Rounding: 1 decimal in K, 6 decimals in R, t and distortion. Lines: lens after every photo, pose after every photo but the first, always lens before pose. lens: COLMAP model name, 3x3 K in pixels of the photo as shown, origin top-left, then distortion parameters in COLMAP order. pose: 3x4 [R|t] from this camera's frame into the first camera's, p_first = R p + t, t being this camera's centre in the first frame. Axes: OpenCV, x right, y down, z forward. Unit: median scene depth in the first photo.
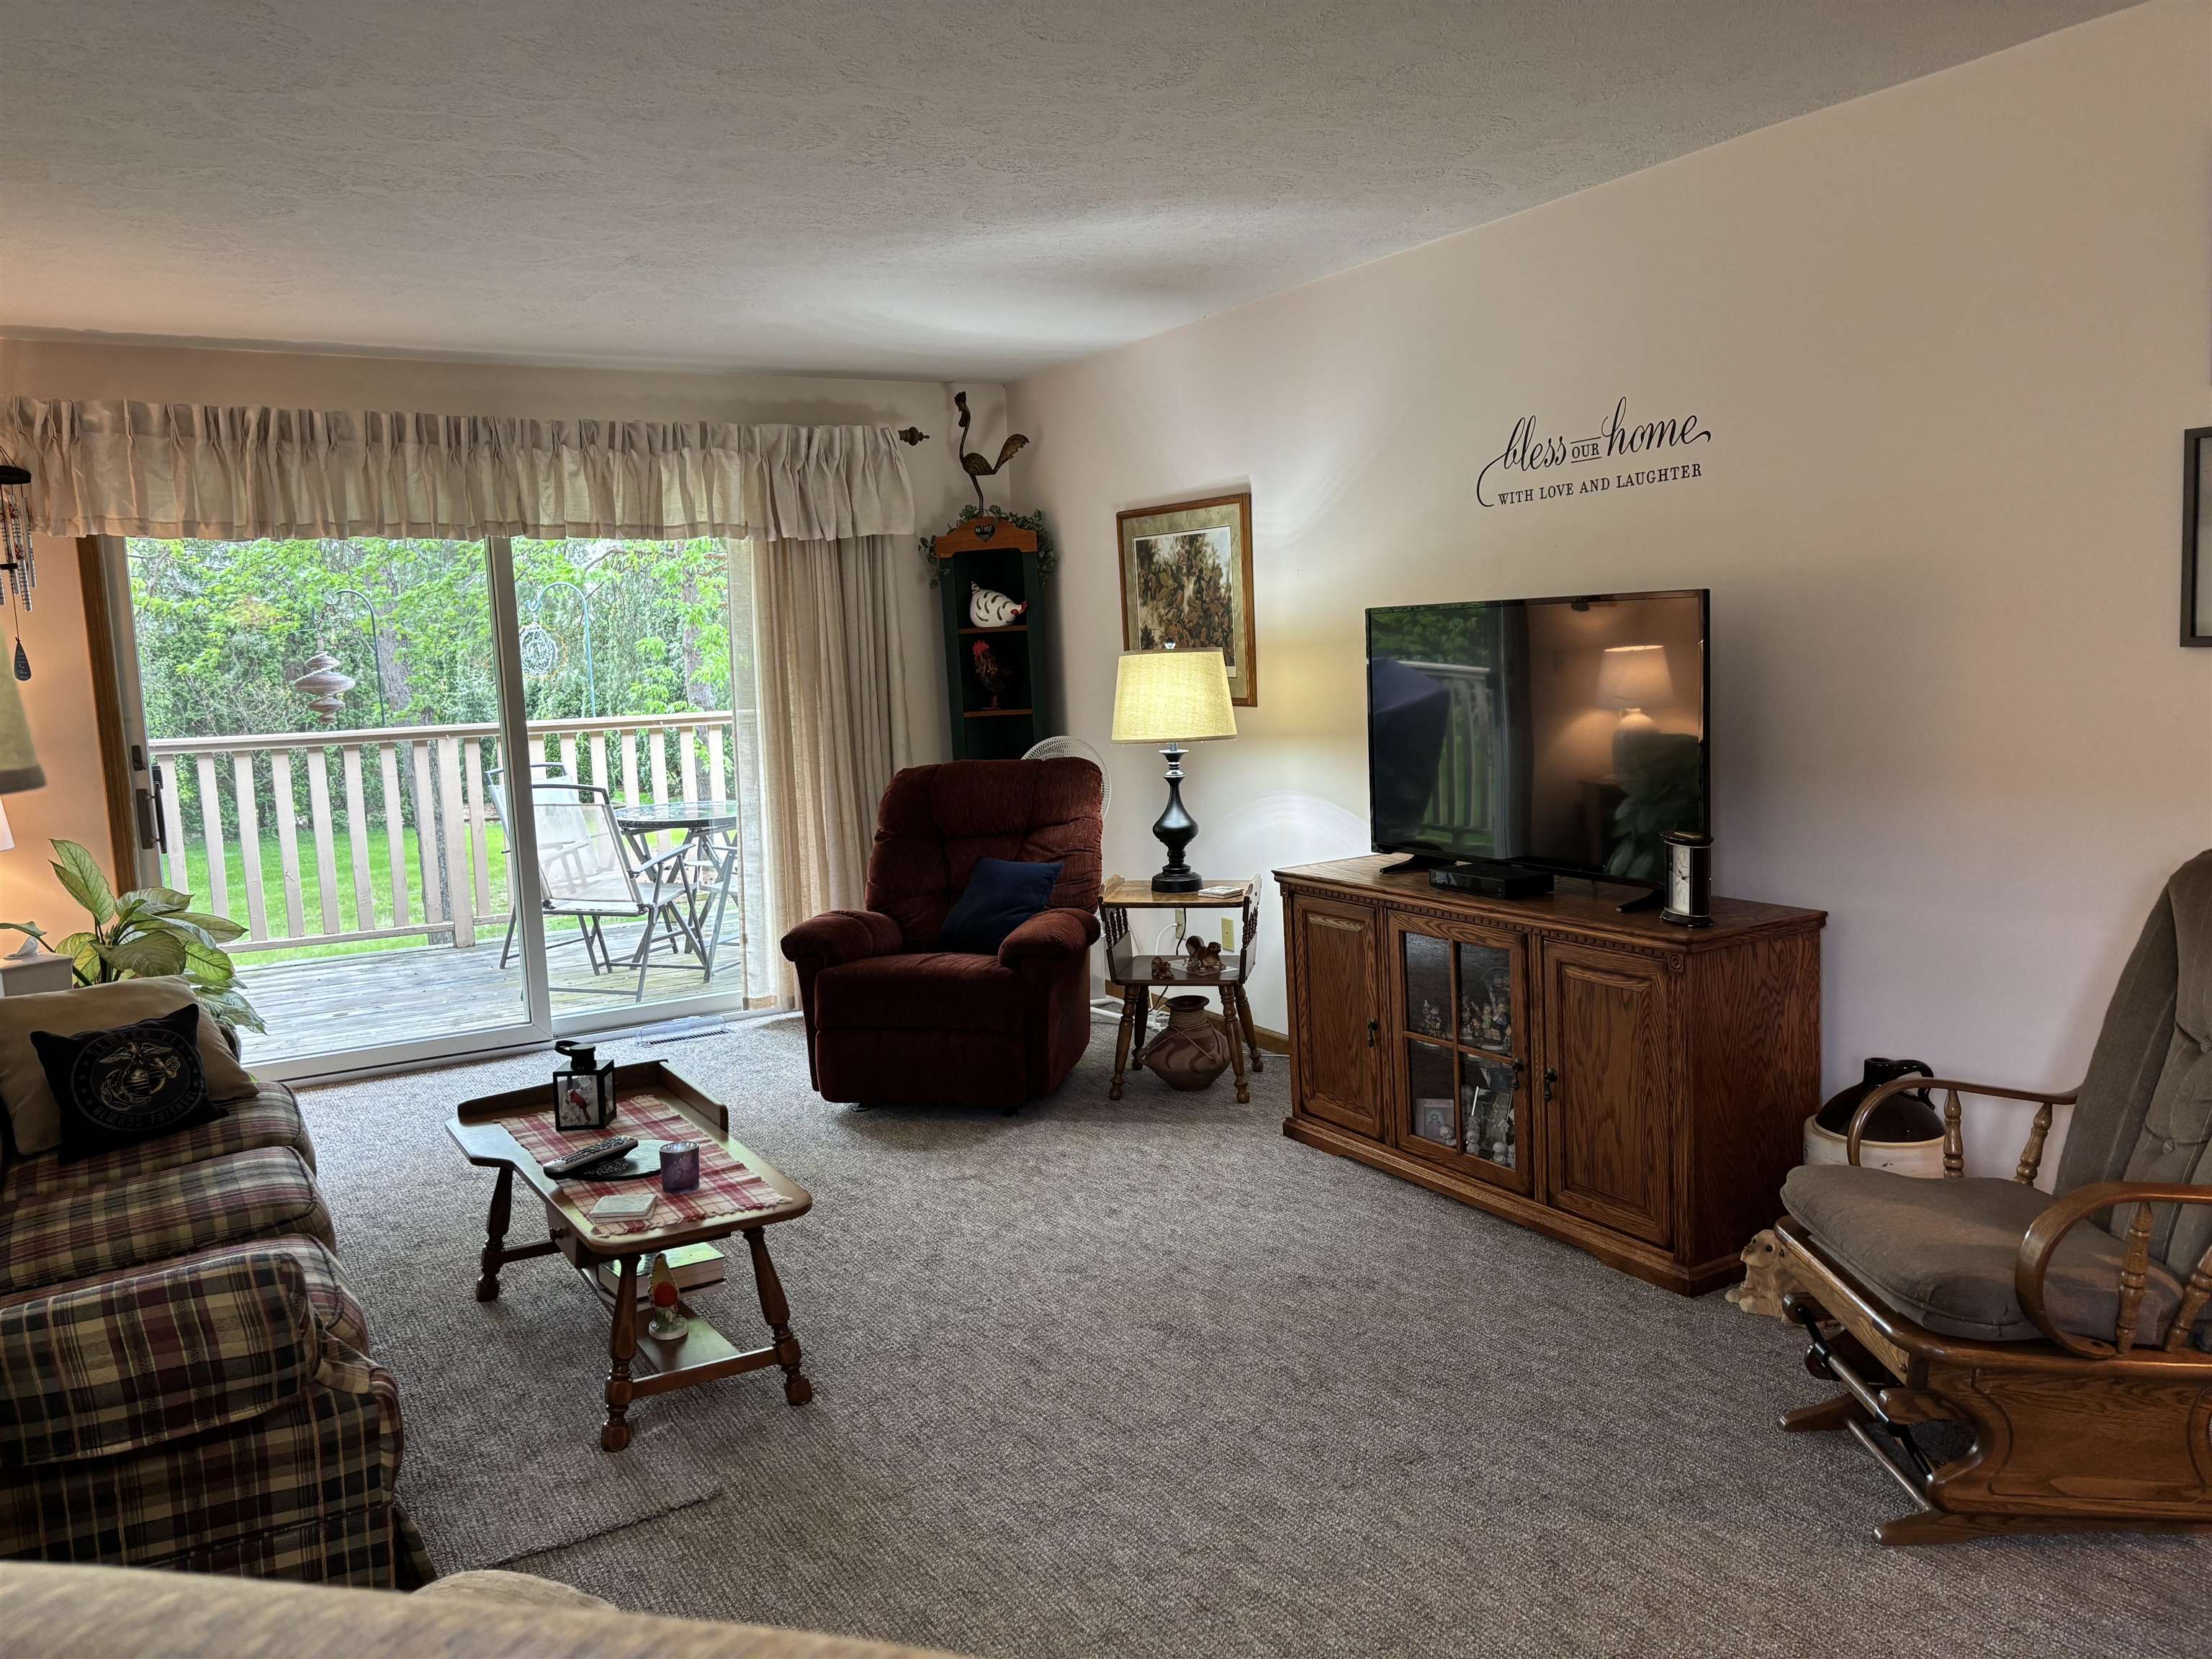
lens RADIAL K [[1670.7, 0, 1120.6], [0, 1670.7, 831.3], [0, 0, 1]] dist [0.050019, -0.051495]
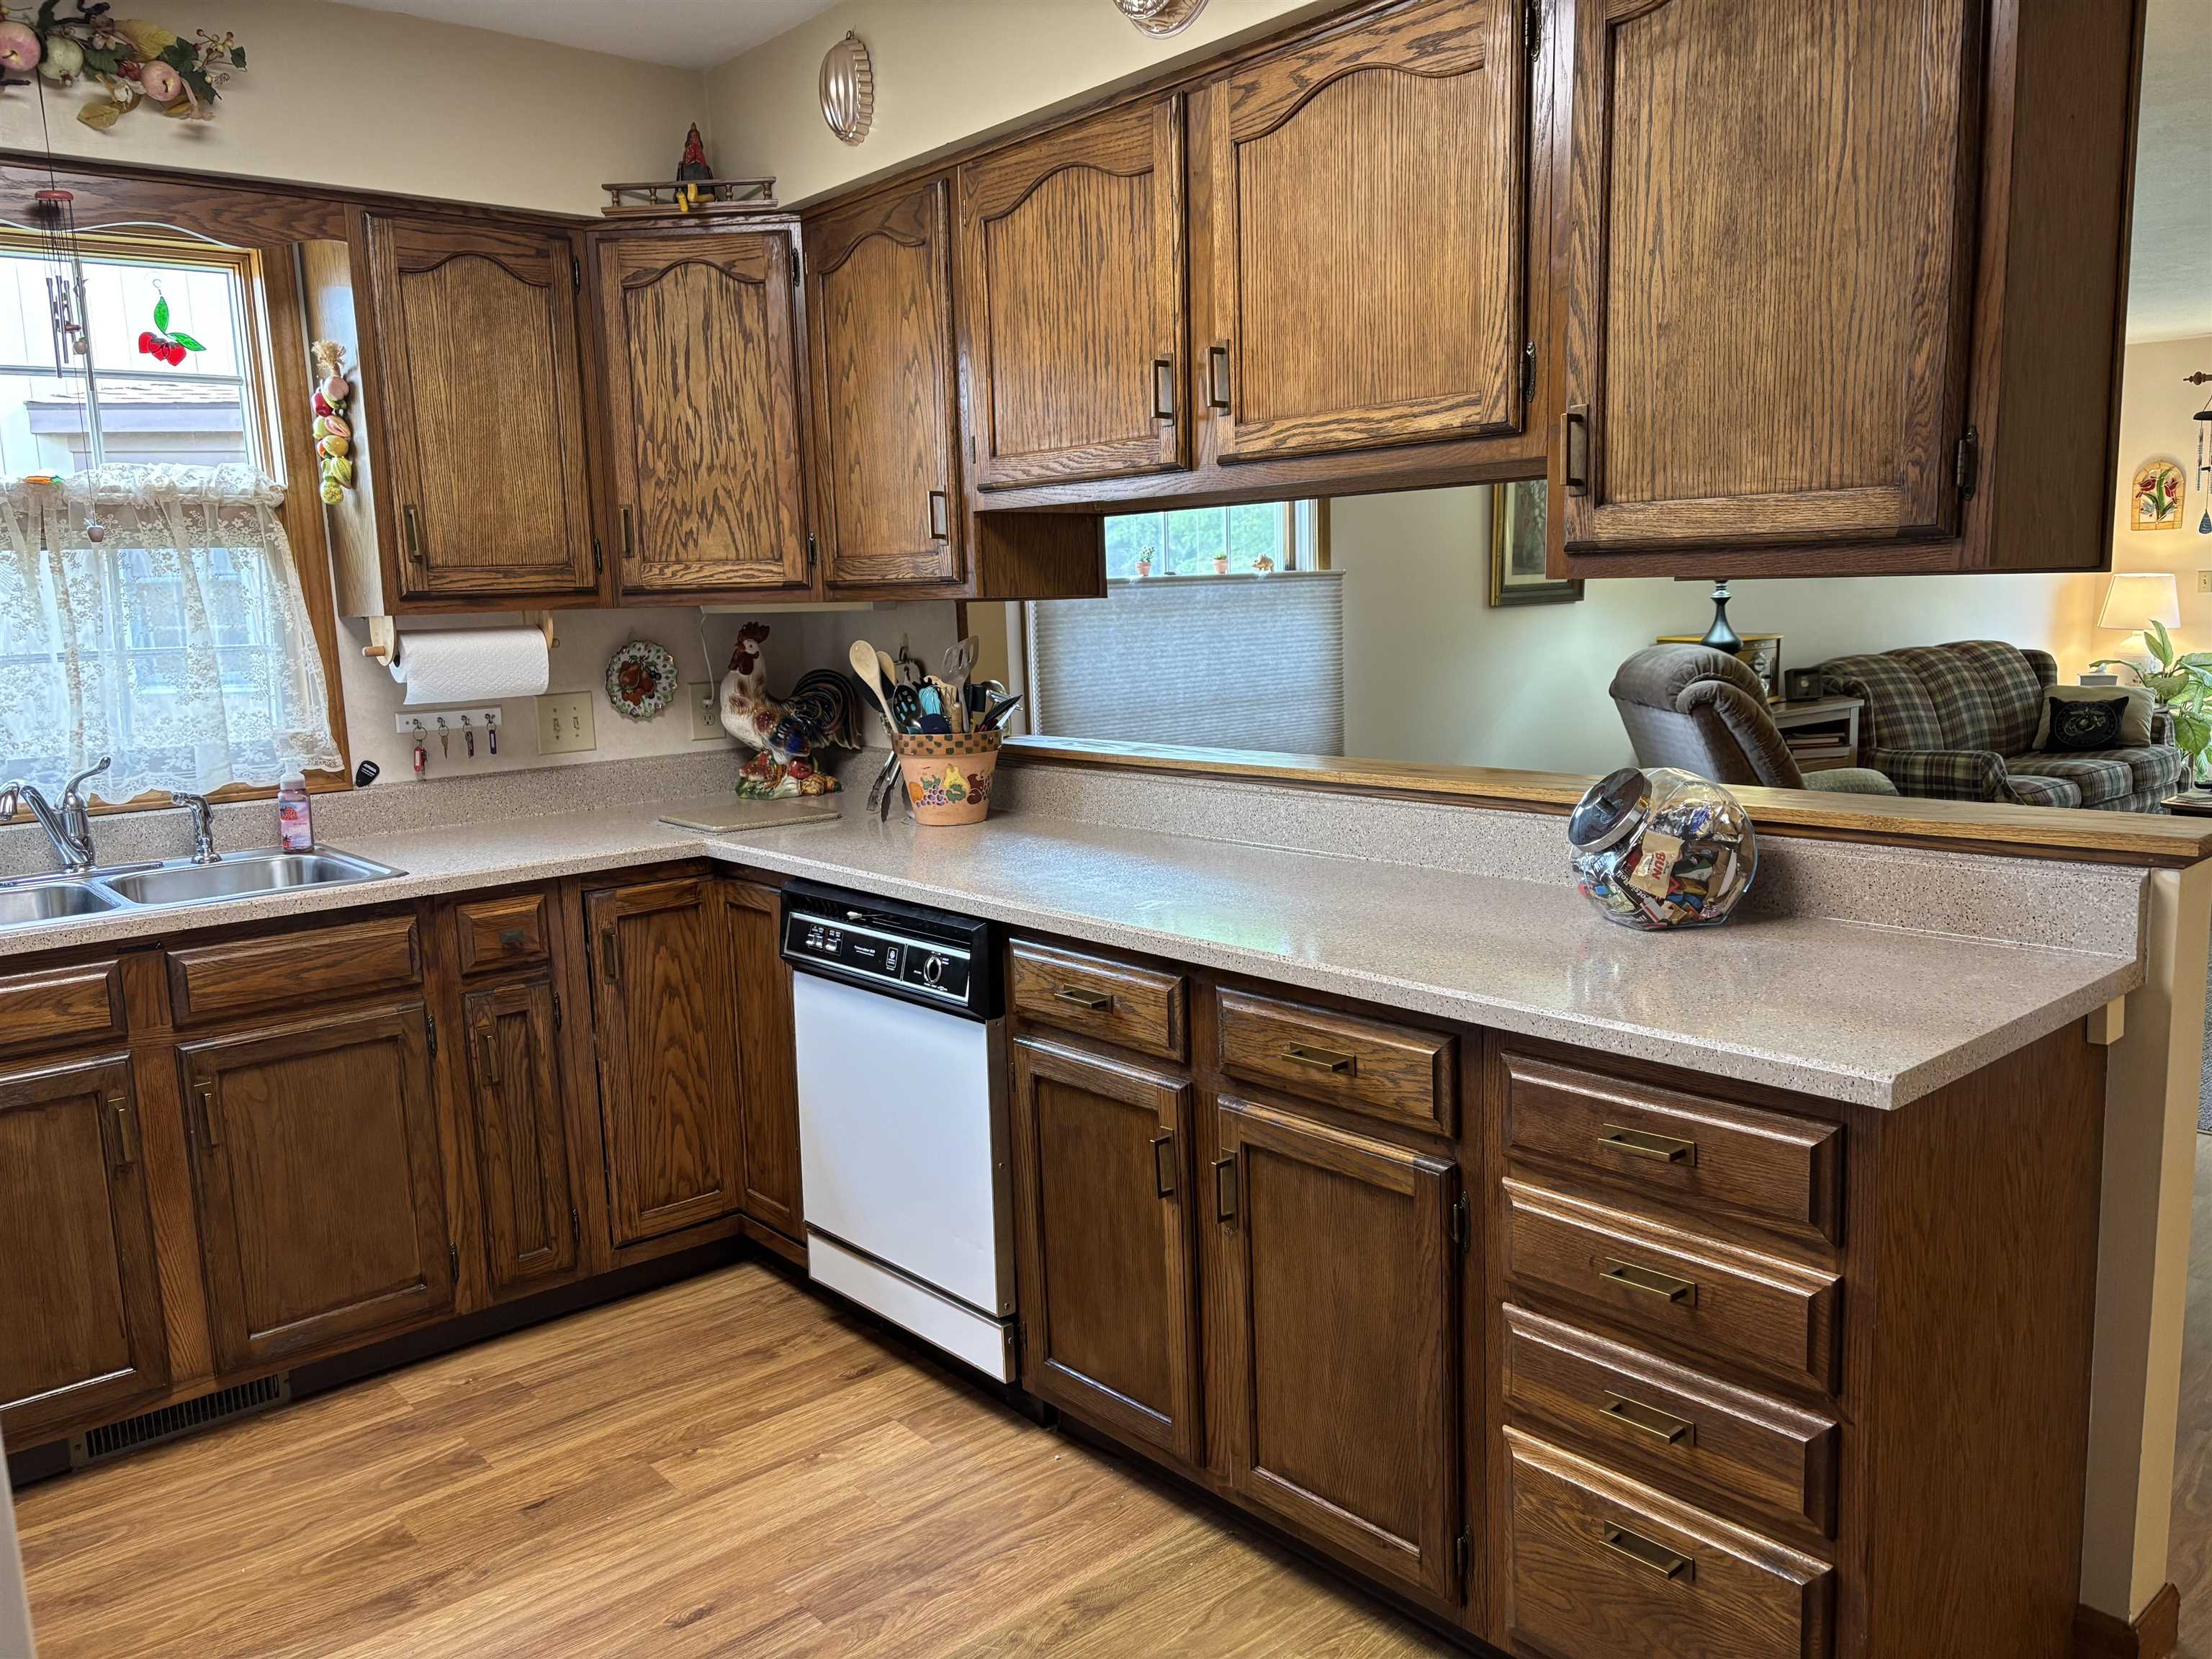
lens RADIAL K [[1670.7, 0, 1102.1], [0, 1670.7, 834.2], [0, 0, 1]] dist [0.050019, -0.051495]
pose [[0.180623, 0.183372, -0.966307, 0.786317], [-0.085550, 0.981672, 0.170297, 0.013306], [0.979825, 0.051908, 0.193000, -0.388323]]
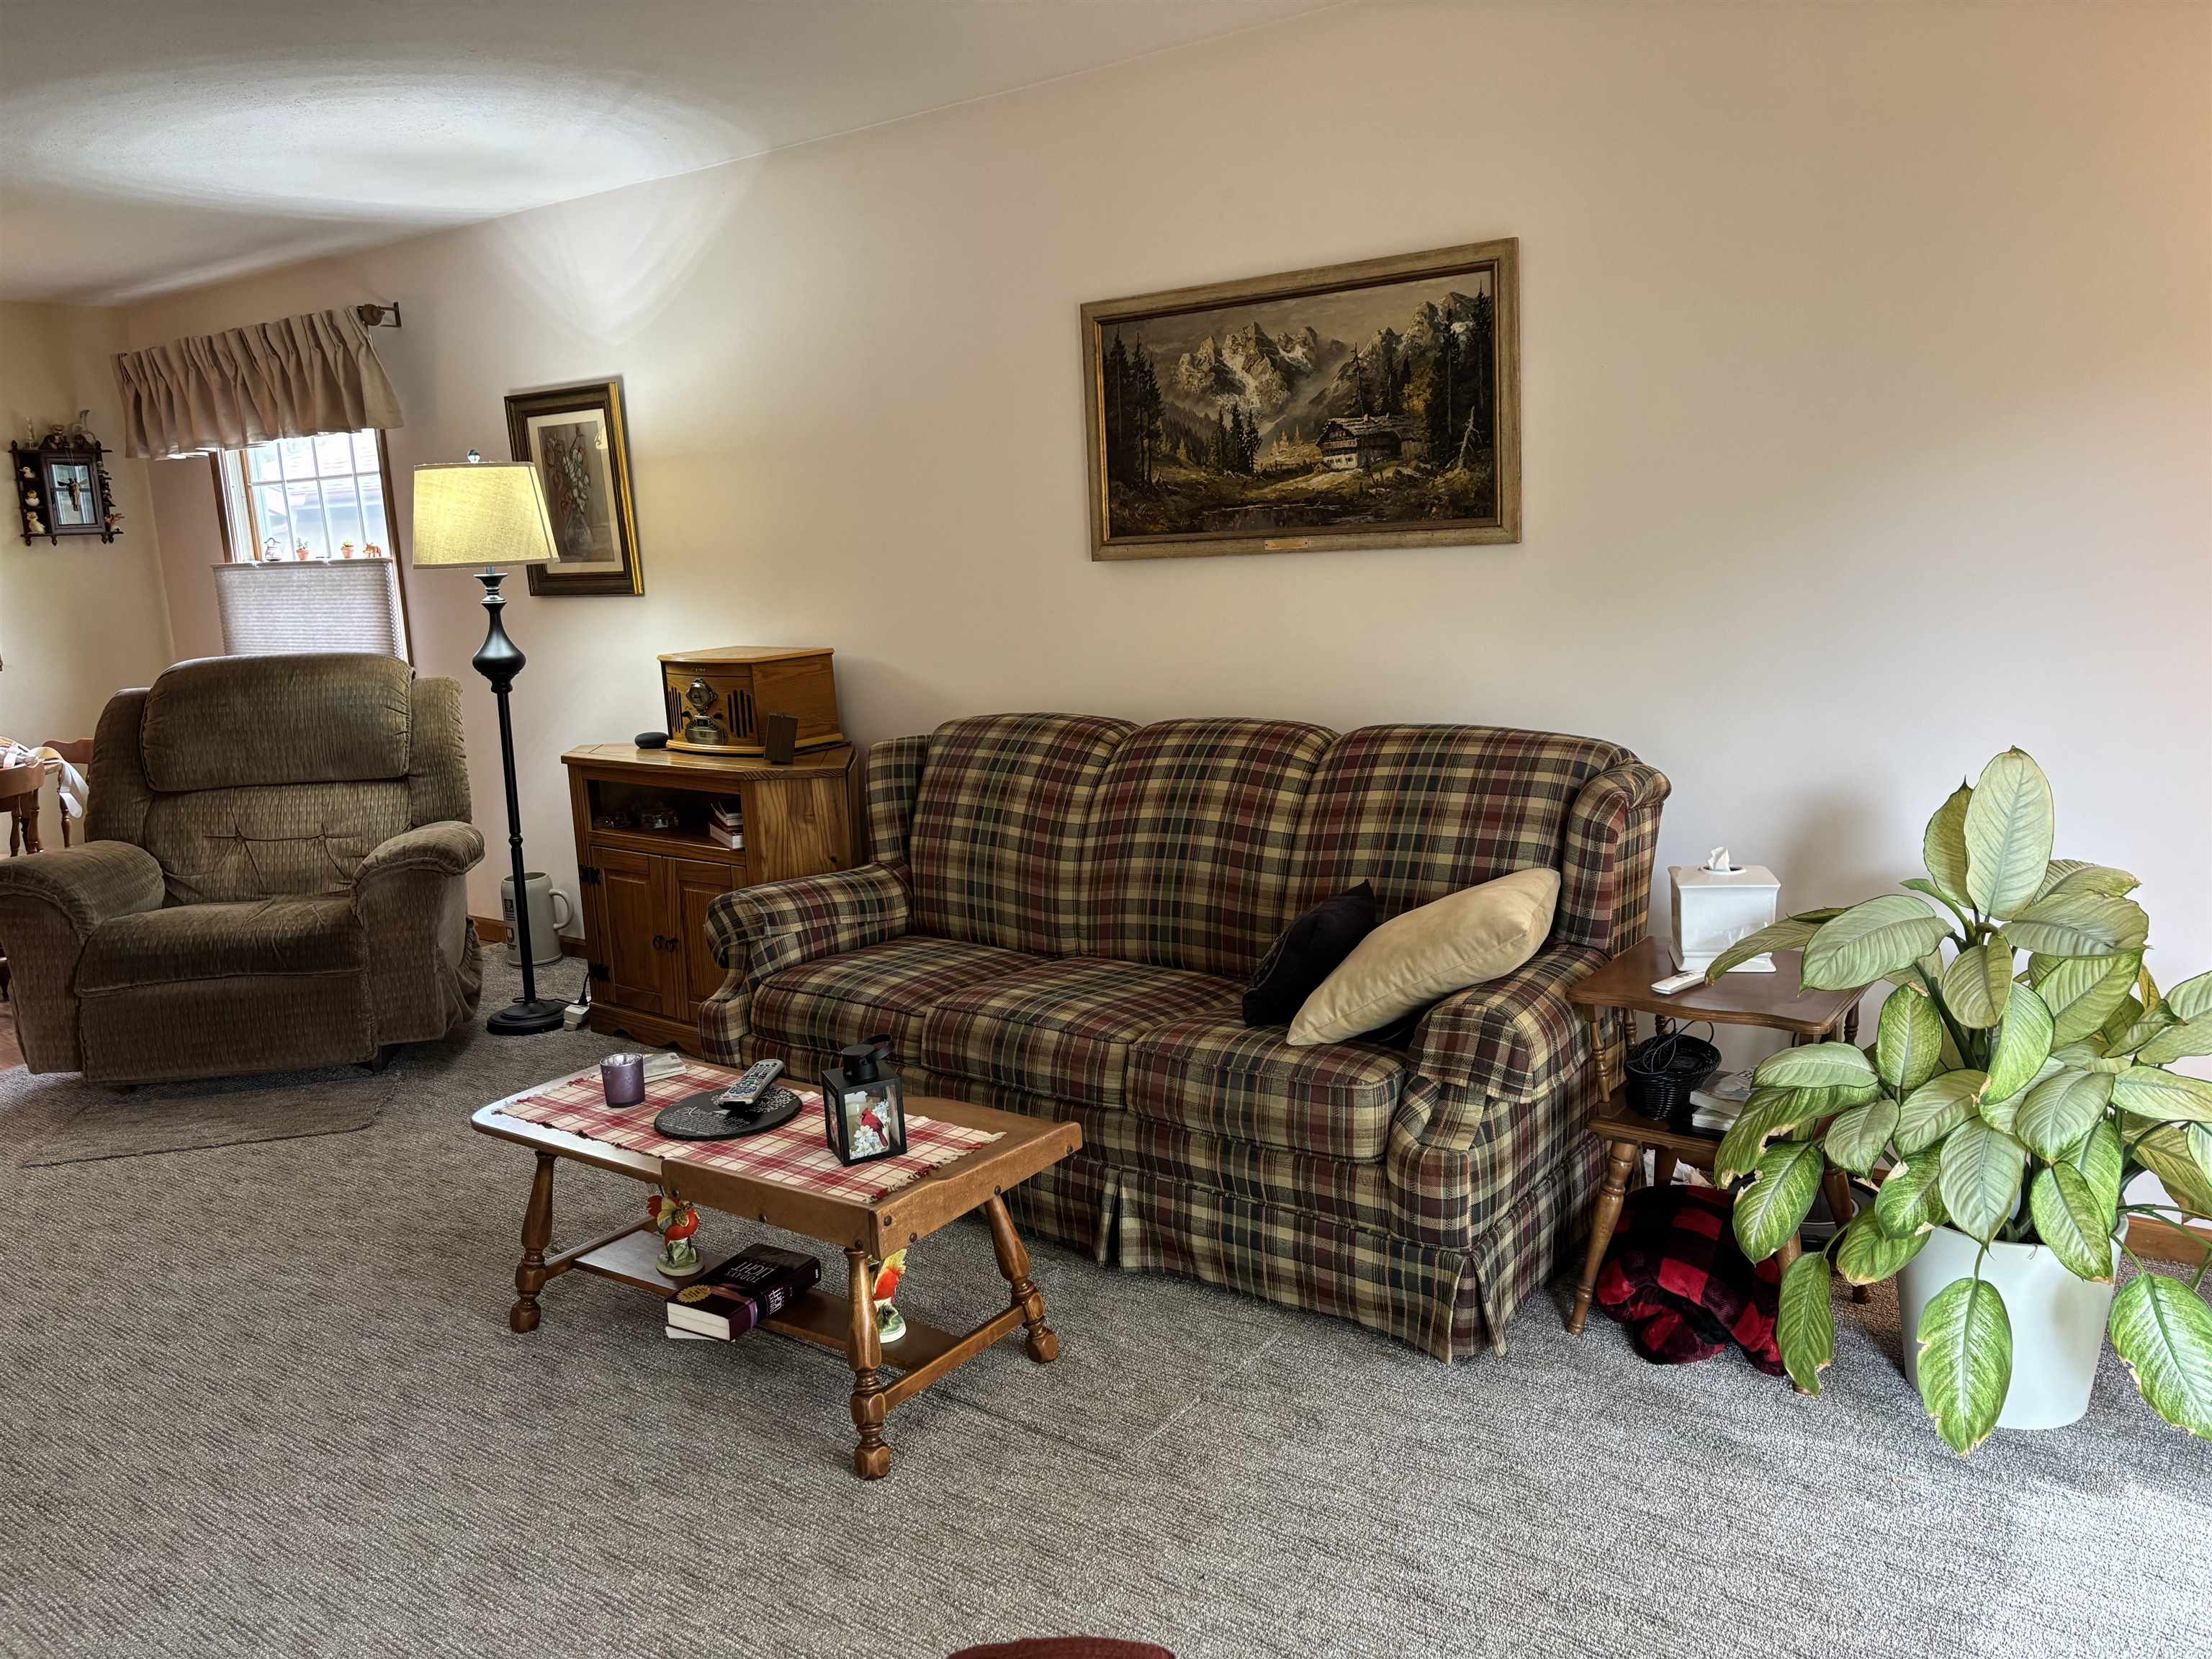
lens RADIAL K [[1670.7, 0, 1110.4], [0, 1670.7, 833.0], [0, 0, 1]] dist [0.050019, -0.051495]
pose [[-0.918522, 0.150901, -0.365440, -0.081904], [0.038833, 0.954263, 0.296437, -0.108978], [0.393458, 0.258093, -0.882371, 1.006211]]
